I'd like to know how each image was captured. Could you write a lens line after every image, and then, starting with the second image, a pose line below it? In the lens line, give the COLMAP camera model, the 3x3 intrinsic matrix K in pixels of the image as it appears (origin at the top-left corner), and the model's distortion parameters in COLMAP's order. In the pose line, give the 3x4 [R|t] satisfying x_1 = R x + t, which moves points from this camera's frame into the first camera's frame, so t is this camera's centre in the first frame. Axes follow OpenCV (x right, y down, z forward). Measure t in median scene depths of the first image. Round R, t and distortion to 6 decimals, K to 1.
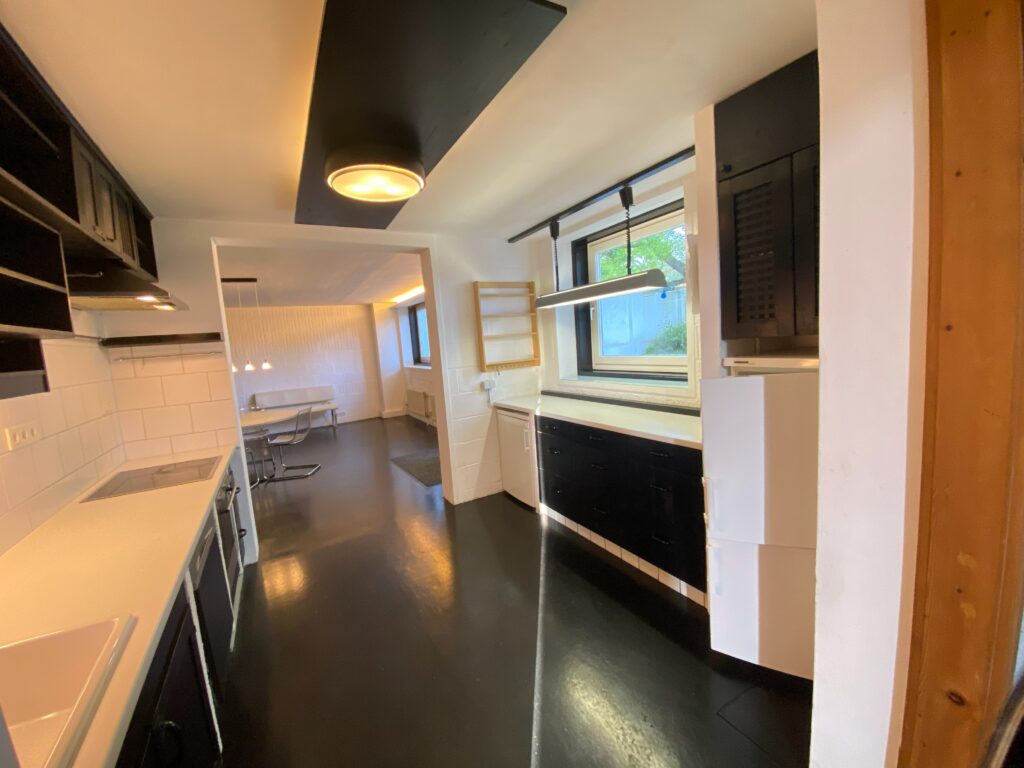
lens RADIAL K [[413.0, 0, 512.0], [0, 413.0, 384.0], [0, 0, 1]] dist [0.001647, -0.008981]
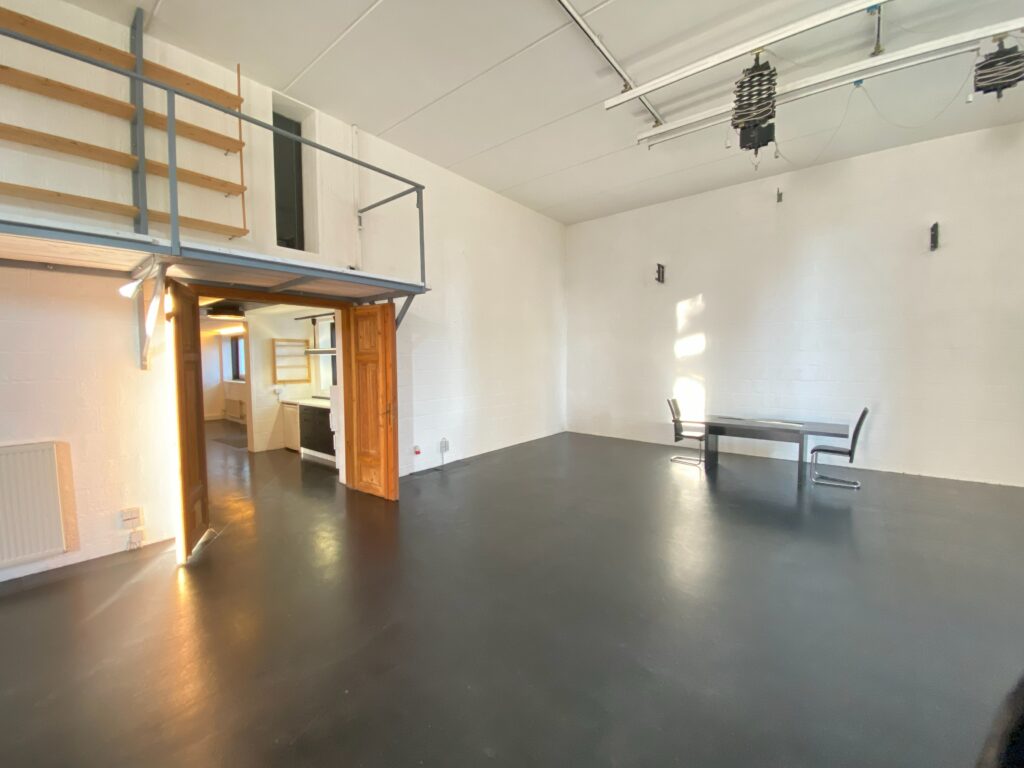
lens RADIAL K [[413.0, 0, 512.0], [0, 413.0, 384.0], [0, 0, 1]] dist [0.001647, -0.008981]
pose [[0.932034, 0.042310, 0.359893, 0.256438], [-0.020684, 0.997753, -0.063733, 0.067467], [-0.361781, 0.051957, 0.930814, -1.165021]]
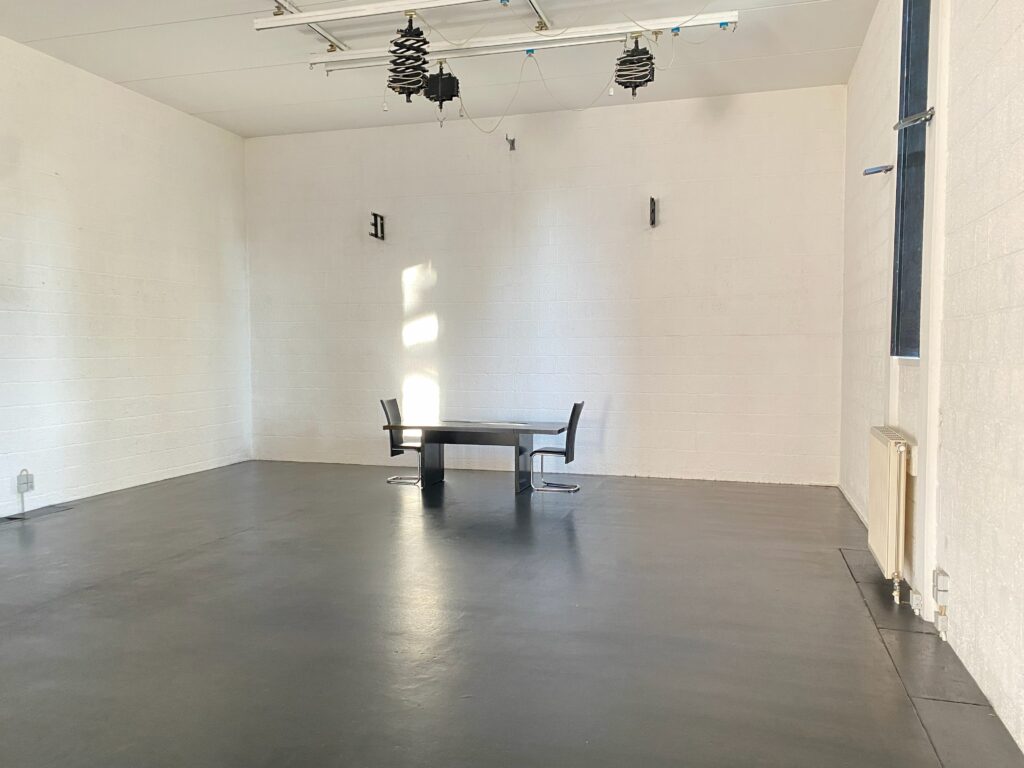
lens RADIAL K [[780.0, 0, 512.0], [0, 780.0, 384.0], [0, 0, 1]] dist [0.031691, -0.002224]
pose [[0.727459, 0.039390, 0.685020, 0.084365], [0.022728, 0.996420, -0.081432, 0.198317], [-0.685775, 0.074807, 0.723959, -2.047254]]
